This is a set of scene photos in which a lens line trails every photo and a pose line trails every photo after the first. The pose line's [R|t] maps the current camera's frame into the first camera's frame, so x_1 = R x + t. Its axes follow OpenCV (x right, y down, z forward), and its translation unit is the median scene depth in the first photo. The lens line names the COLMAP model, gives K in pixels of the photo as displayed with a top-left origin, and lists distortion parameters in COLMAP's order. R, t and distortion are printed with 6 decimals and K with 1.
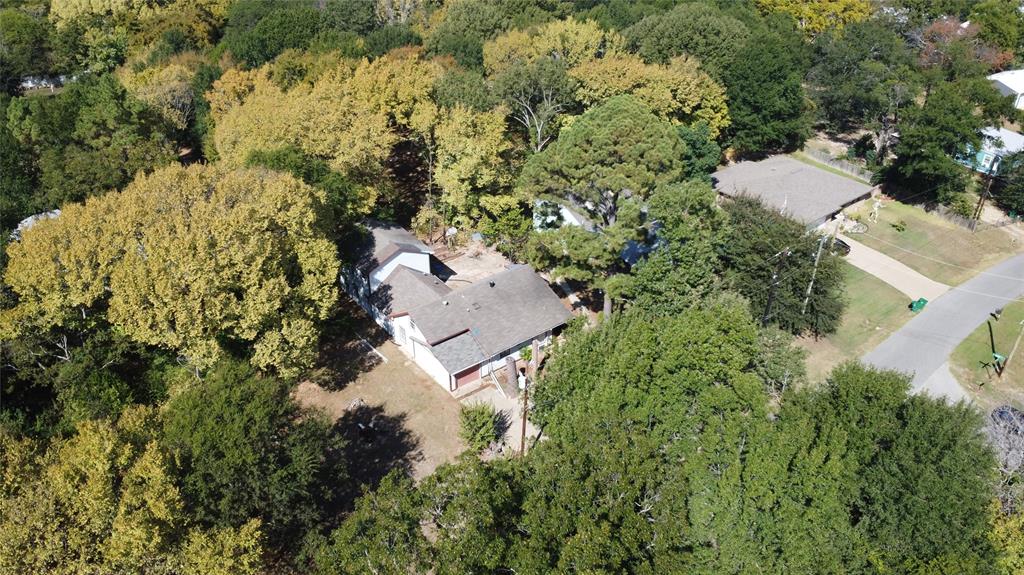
lens RADIAL K [[738.9, 0, 512.3], [0, 738.9, 286.1], [0, 0, 1]] dist [-0.039766, 0.005358]
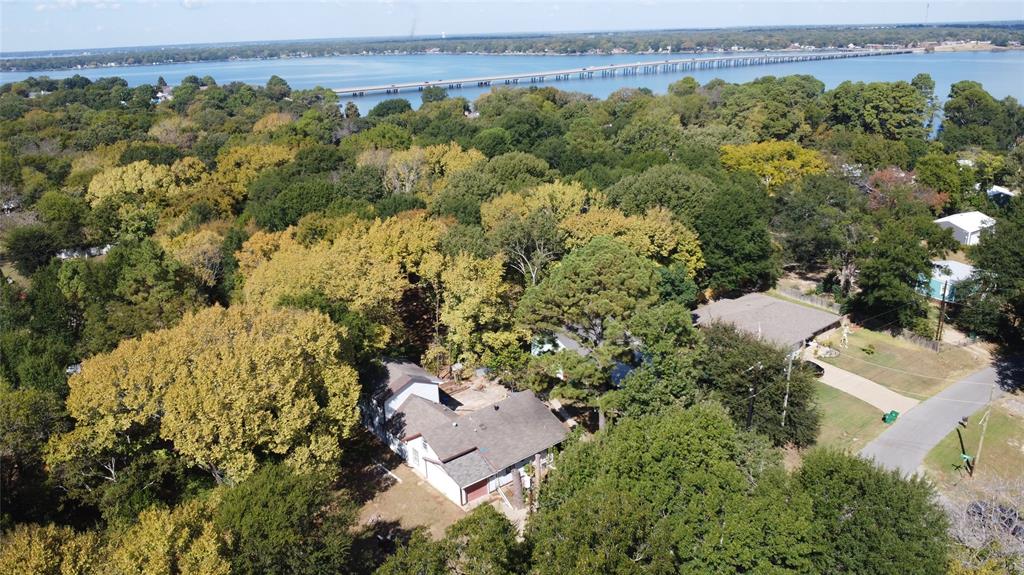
lens RADIAL K [[738.9, 0, 512.7], [0, 738.9, 288.3], [0, 0, 1]] dist [-0.039766, 0.005358]
pose [[0.999378, -0.034588, 0.006833, -0.004038], [0.035245, 0.975093, -0.218978, 0.057692], [0.000911, 0.219083, 0.975706, -0.098181]]
